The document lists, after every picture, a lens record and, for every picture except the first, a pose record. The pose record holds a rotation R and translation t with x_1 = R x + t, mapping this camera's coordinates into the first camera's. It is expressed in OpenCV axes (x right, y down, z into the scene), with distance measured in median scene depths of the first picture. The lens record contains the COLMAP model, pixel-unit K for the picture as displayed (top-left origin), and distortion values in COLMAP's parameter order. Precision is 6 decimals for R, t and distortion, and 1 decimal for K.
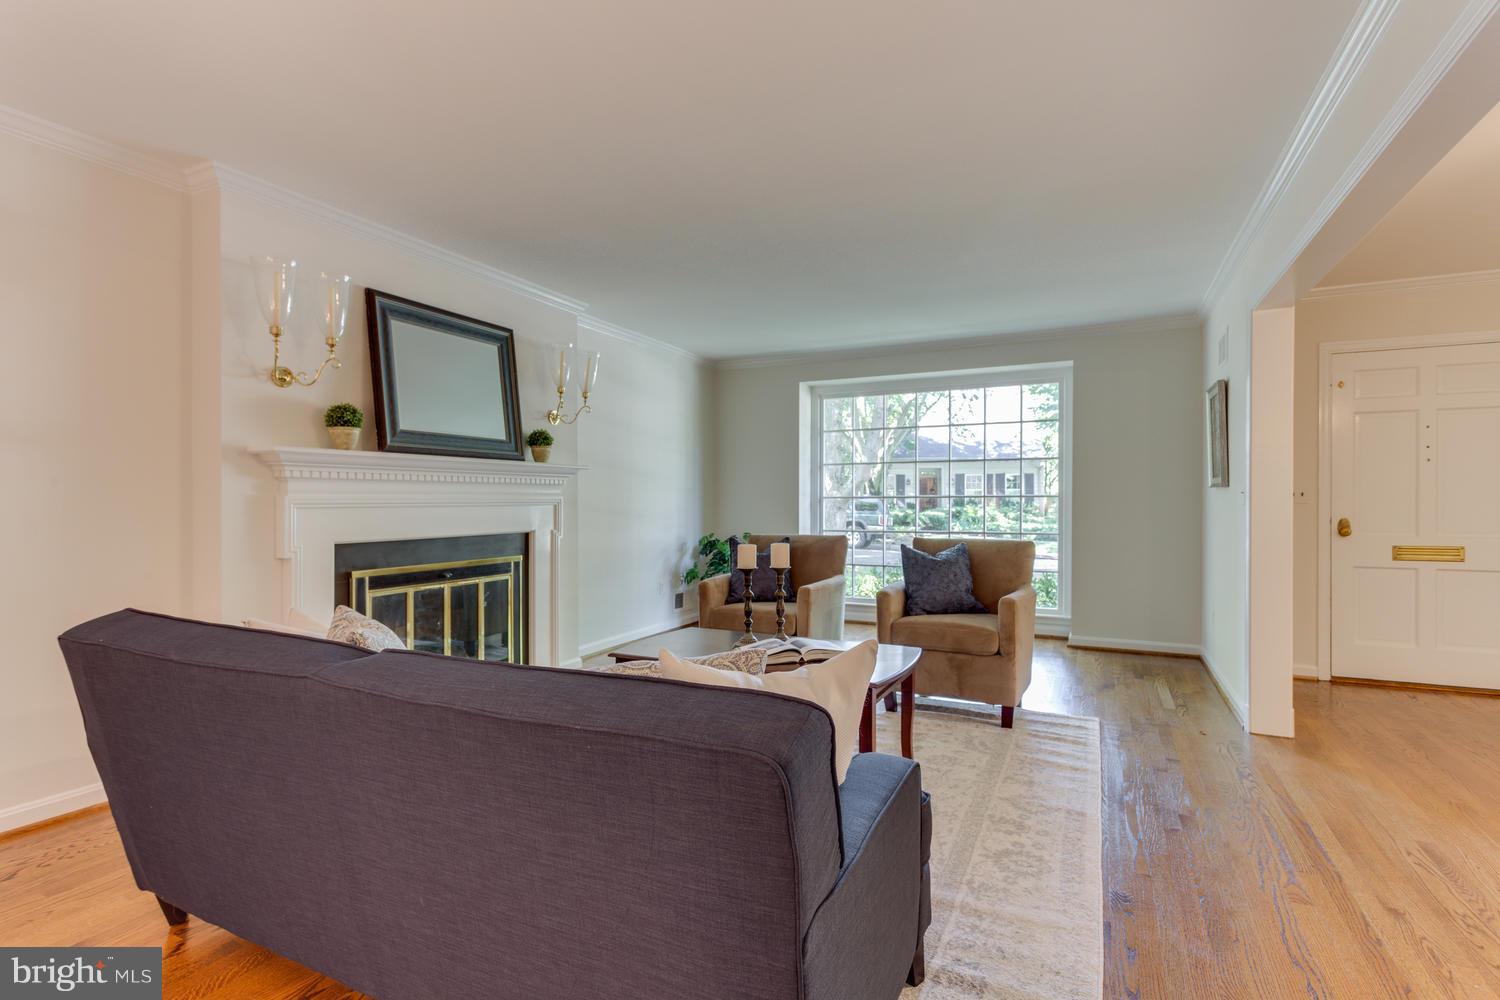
lens RADIAL K [[717.1, 0, 747.4], [0, 717.1, 494.7], [0, 0, 1]] dist [-0.000263, -0.000148]
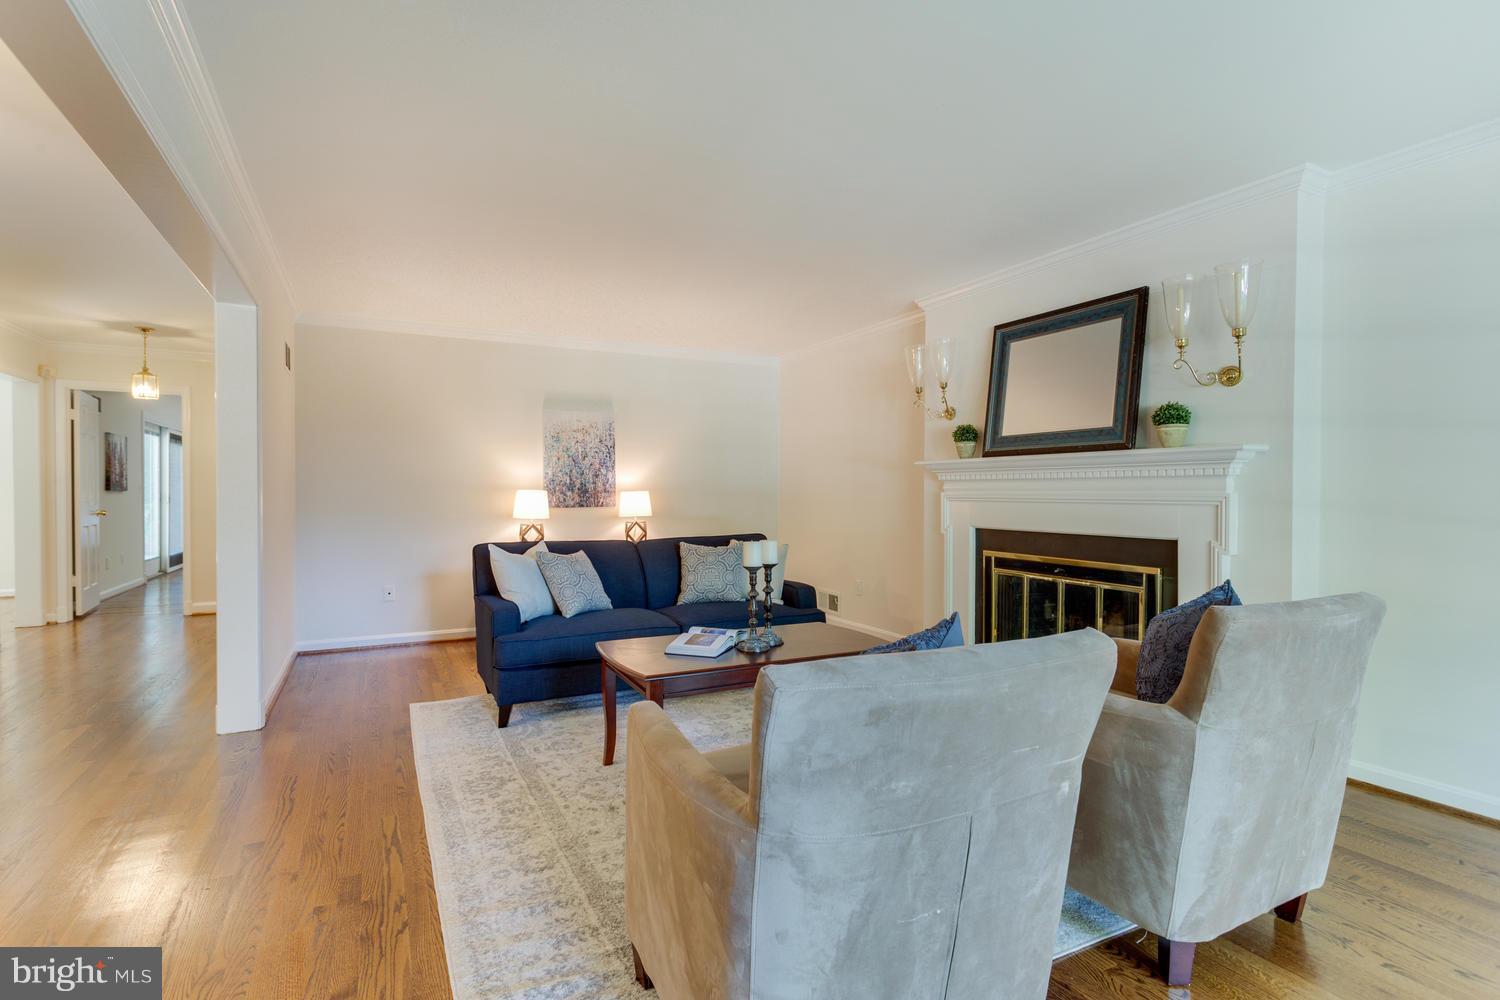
lens RADIAL K [[717.1, 0, 747.4], [0, 717.1, 494.7], [0, 0, 1]] dist [-0.000263, -0.000148]
pose [[-0.591312, 0.004407, -0.806431, 0.675045], [0.002800, 0.999990, 0.003411, 0.000472], [0.806438, -0.000242, -0.591318, 1.273981]]
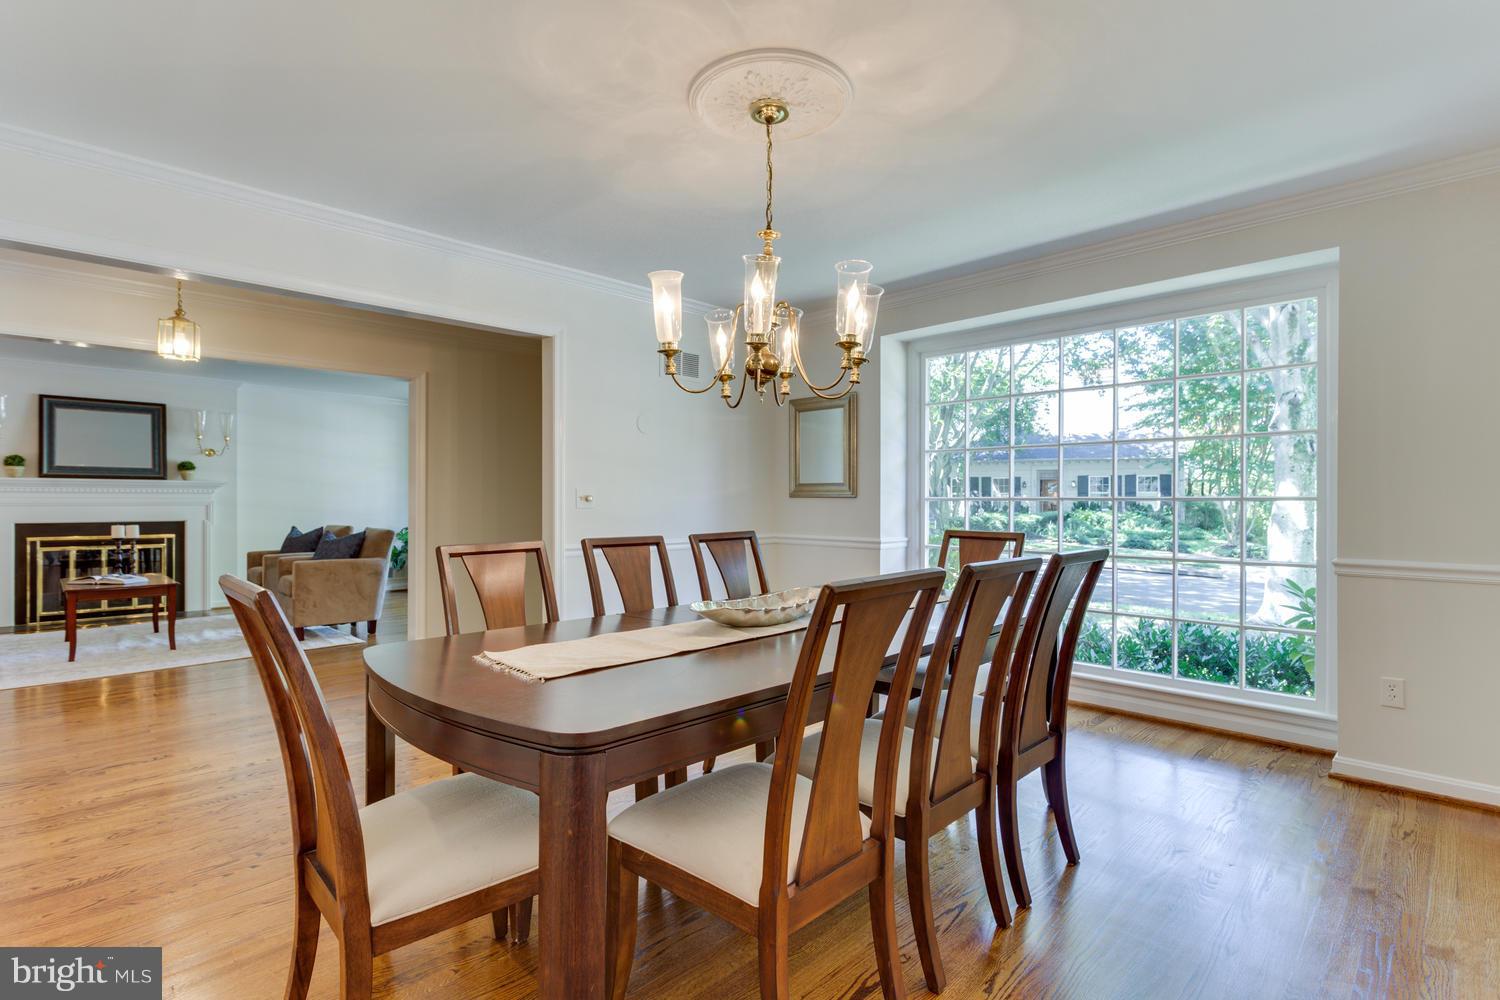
lens RADIAL K [[738.6, 0, 750.0], [0, 738.6, 500.0], [0, 0, 1]] dist [-0.000788, -0.000285]
pose [[0.947201, -0.002045, -0.320635, 1.808129], [0.002633, 0.999996, 0.001398, 0.004170], [0.320631, -0.002169, 0.947202, -0.272666]]
